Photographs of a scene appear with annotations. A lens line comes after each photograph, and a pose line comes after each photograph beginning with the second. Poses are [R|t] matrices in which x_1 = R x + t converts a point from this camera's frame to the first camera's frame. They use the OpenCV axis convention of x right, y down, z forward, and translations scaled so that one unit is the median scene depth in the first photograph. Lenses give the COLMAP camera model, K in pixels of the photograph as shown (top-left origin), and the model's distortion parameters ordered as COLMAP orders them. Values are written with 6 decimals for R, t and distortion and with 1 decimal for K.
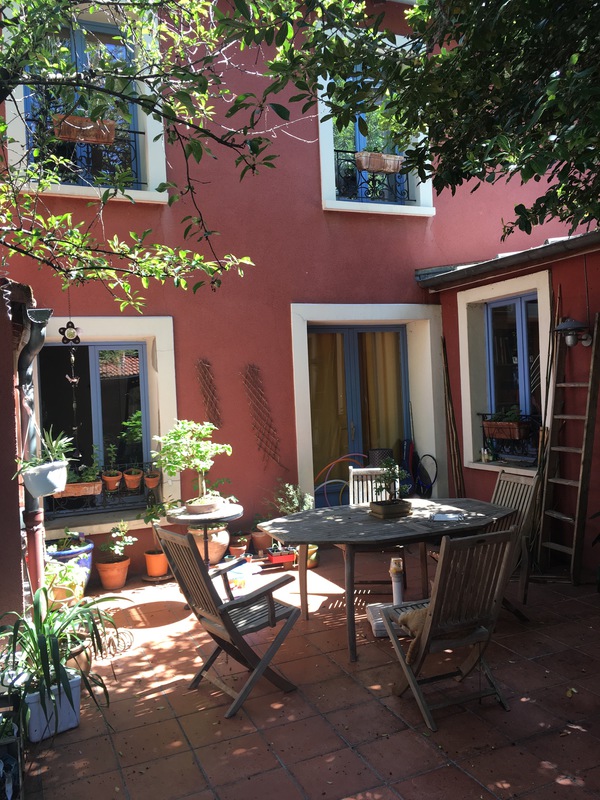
lens RADIAL K [[679.5, 0, 303.9], [0, 679.5, 395.4], [0, 0, 1]] dist [0.065379, -0.064818]
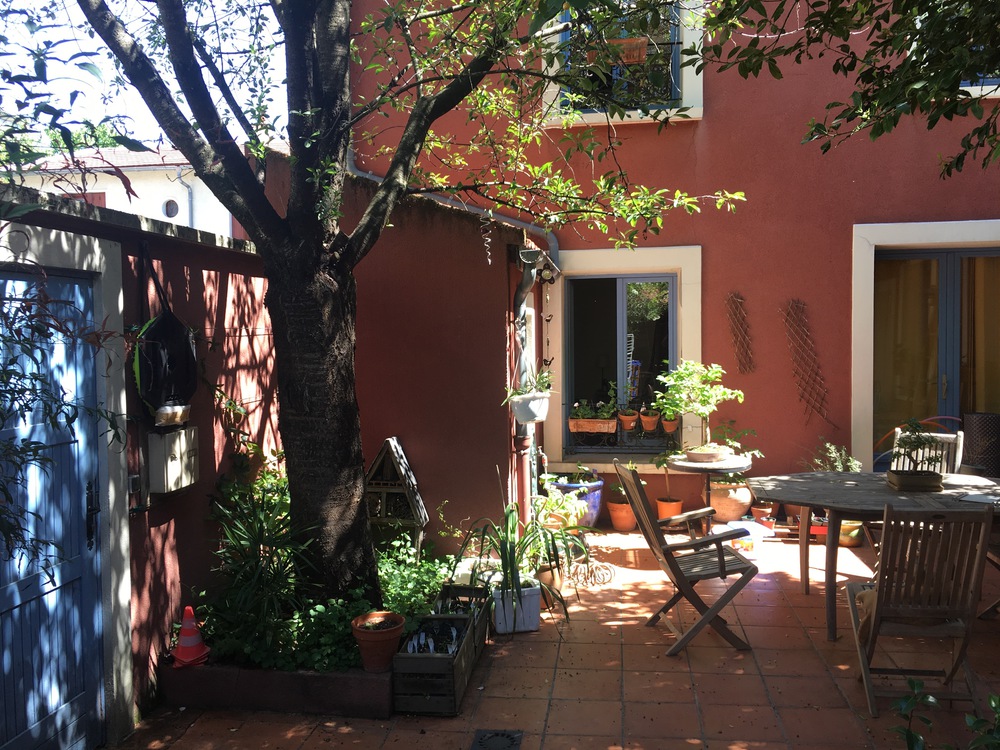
lens RADIAL K [[849.4, 0, 499.4], [0, 849.4, 366.1], [0, 0, 1]] dist [0.065379, -0.064818]
pose [[0.855407, 0.054171, -0.515116, 0.195572], [-0.030880, 0.998081, 0.053681, -0.010633], [0.517035, -0.030012, 0.855438, -0.124927]]
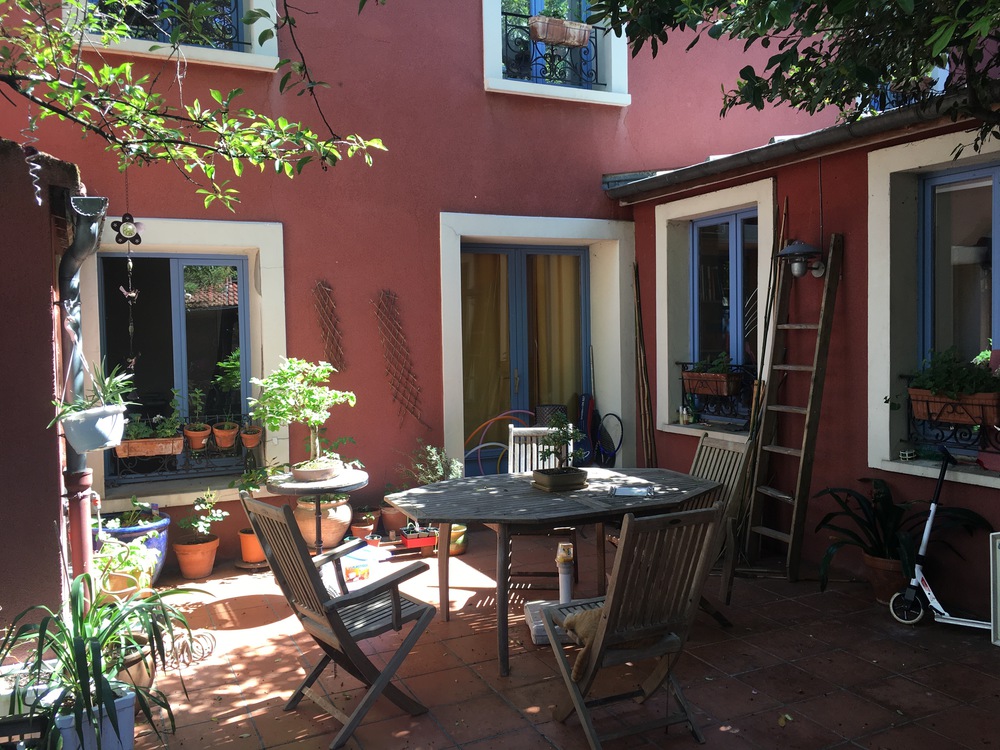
lens RADIAL K [[849.4, 0, 495.8], [0, 849.4, 367.7], [0, 0, 1]] dist [0.065379, -0.064818]
pose [[0.998847, 0.025564, 0.040627, 0.011350], [-0.026771, 0.999208, 0.029452, 0.012509], [-0.039842, -0.030506, 0.998740, 0.043435]]
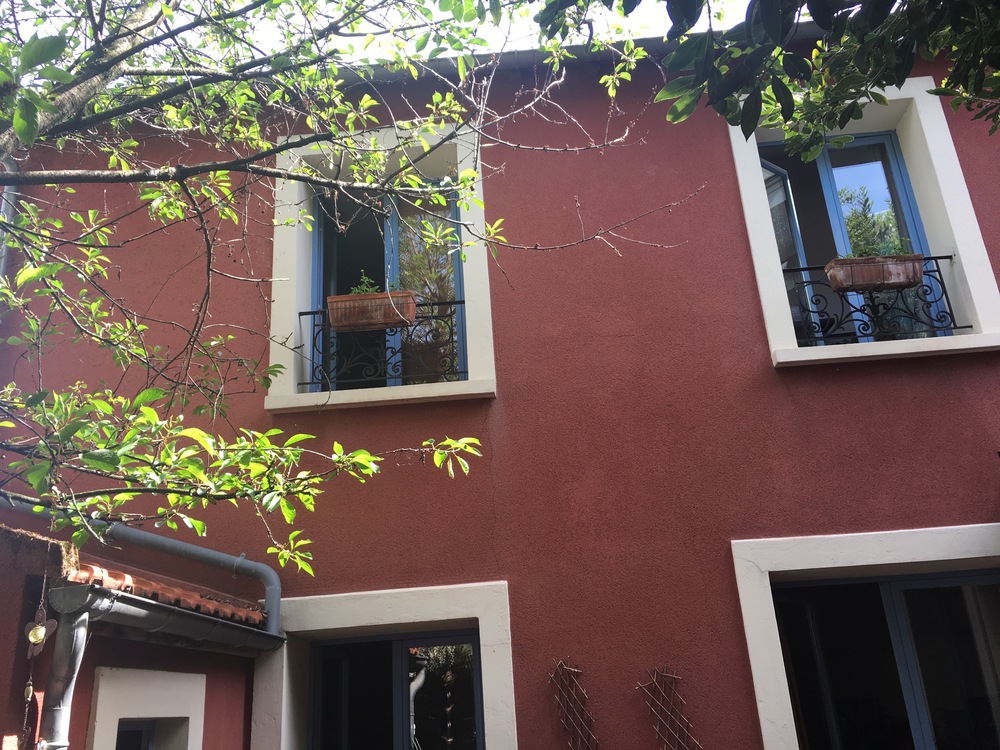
lens RADIAL K [[849.4, 0, 495.0], [0, 849.4, 377.2], [0, 0, 1]] dist [0.065379, -0.064818]
pose [[0.897569, -0.167255, -0.407916, 0.134733], [0.012979, 0.934867, -0.354760, -0.025670], [0.440683, 0.313127, 0.841279, 0.404591]]
